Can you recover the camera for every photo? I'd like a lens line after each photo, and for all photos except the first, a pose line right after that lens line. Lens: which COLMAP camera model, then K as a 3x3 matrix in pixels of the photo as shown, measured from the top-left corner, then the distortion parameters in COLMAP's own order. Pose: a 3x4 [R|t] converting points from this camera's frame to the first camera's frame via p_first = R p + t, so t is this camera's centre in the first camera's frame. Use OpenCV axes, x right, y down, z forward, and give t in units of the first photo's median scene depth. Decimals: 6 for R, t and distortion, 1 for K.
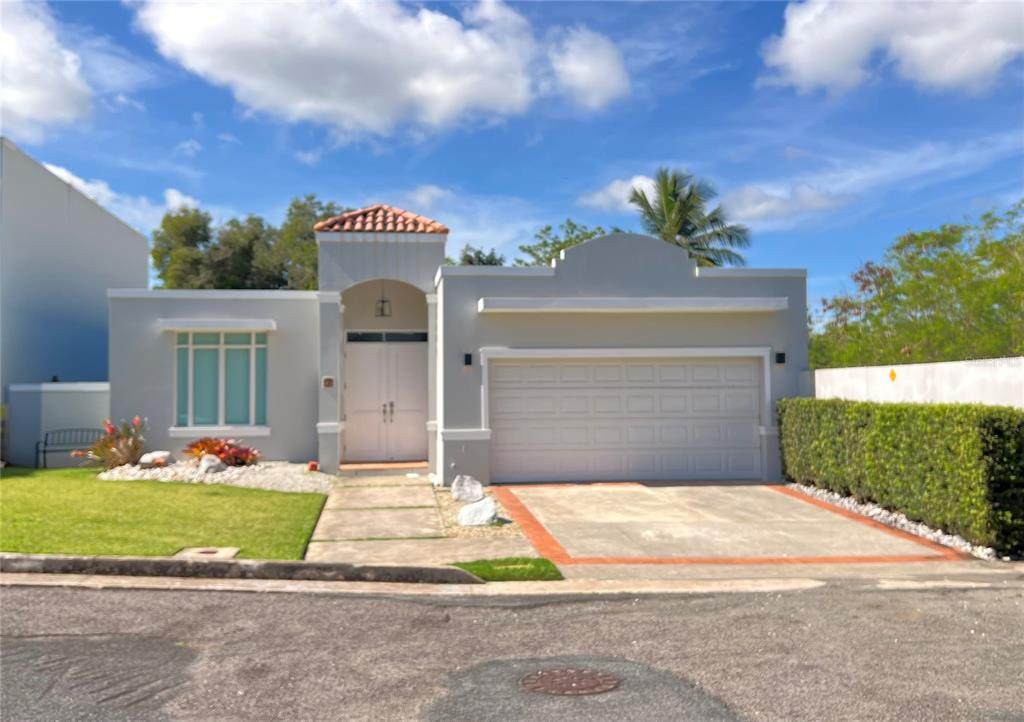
lens RADIAL K [[971.5, 0, 512.1], [0, 971.5, 357.3], [0, 0, 1]] dist [-0.005279, 0.000000]
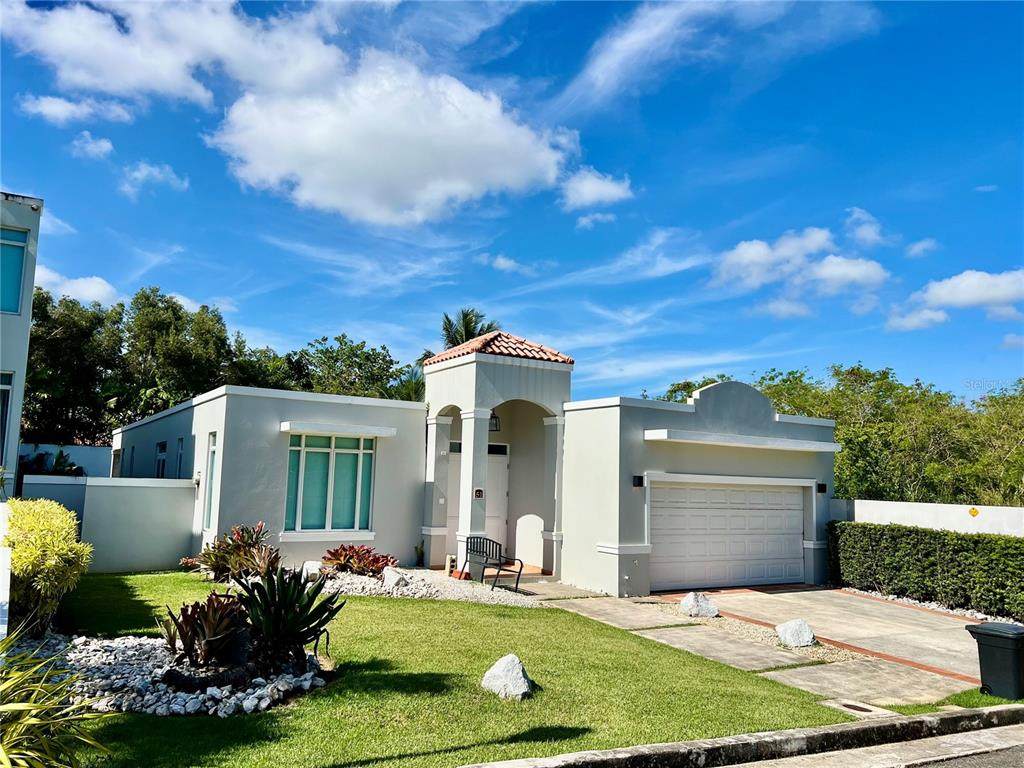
lens RADIAL K [[775.3, 0, 510.0], [0, 775.3, 388.2], [0, 0, 1]] dist [0.012527, 0.001088]
pose [[0.910219, 0.087720, 0.404730, -0.532279], [-0.056894, 0.994530, -0.087599, -0.017409], [-0.410200, 0.056708, 0.910231, 0.221127]]
